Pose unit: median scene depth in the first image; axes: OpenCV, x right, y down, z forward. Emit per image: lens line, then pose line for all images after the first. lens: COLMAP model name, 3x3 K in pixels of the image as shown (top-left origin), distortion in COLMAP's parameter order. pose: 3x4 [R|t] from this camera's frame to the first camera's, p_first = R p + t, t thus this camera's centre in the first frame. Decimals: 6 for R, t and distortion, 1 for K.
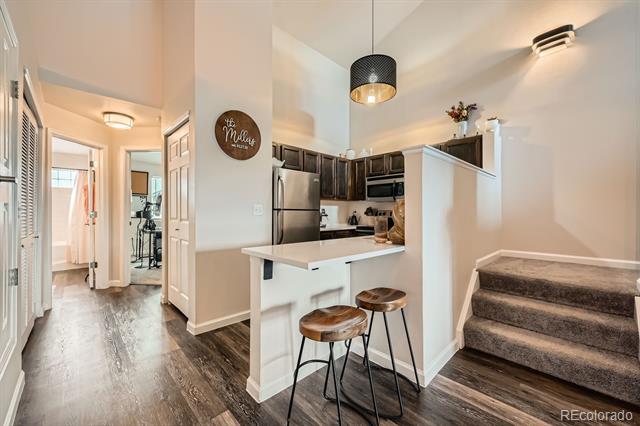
lens RADIAL K [[254.7, 0, 320.0], [0, 254.7, 213.8], [0, 0, 1]] dist [-0.001318, 0.000234]
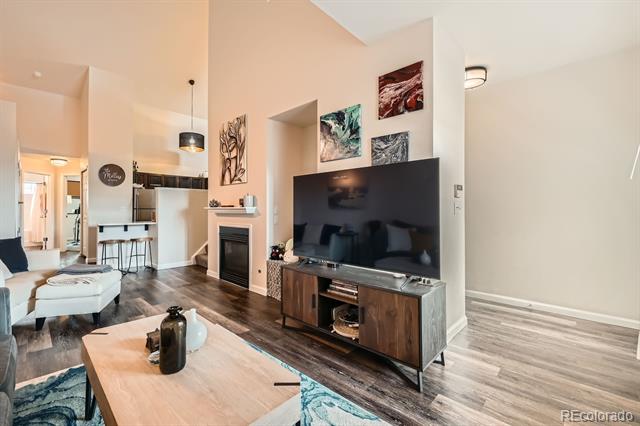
lens RADIAL K [[266.2, 0, 316.8], [0, 266.2, 210.5], [0, 0, 1]] dist [-0.018155, -0.000443]
pose [[0.997930, 0.000784, 0.064299, 0.914054], [-0.000427, 0.999984, -0.005562, 0.006359], [-0.064302, 0.005523, 0.997915, -0.971115]]
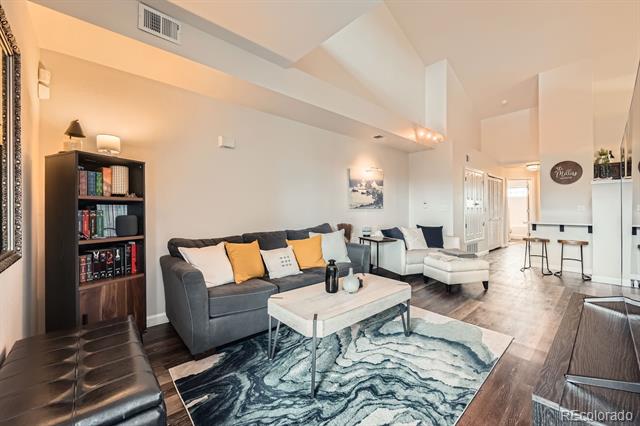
lens RADIAL K [[254.7, 0, 316.0], [0, 254.7, 214.3], [0, 0, 1]] dist [-0.001318, 0.000234]
pose [[-0.029554, 0.014928, -0.999452, 1.301831], [-0.000719, 0.999888, 0.014956, 0.004747], [0.999563, 0.001161, -0.029540, -0.704517]]
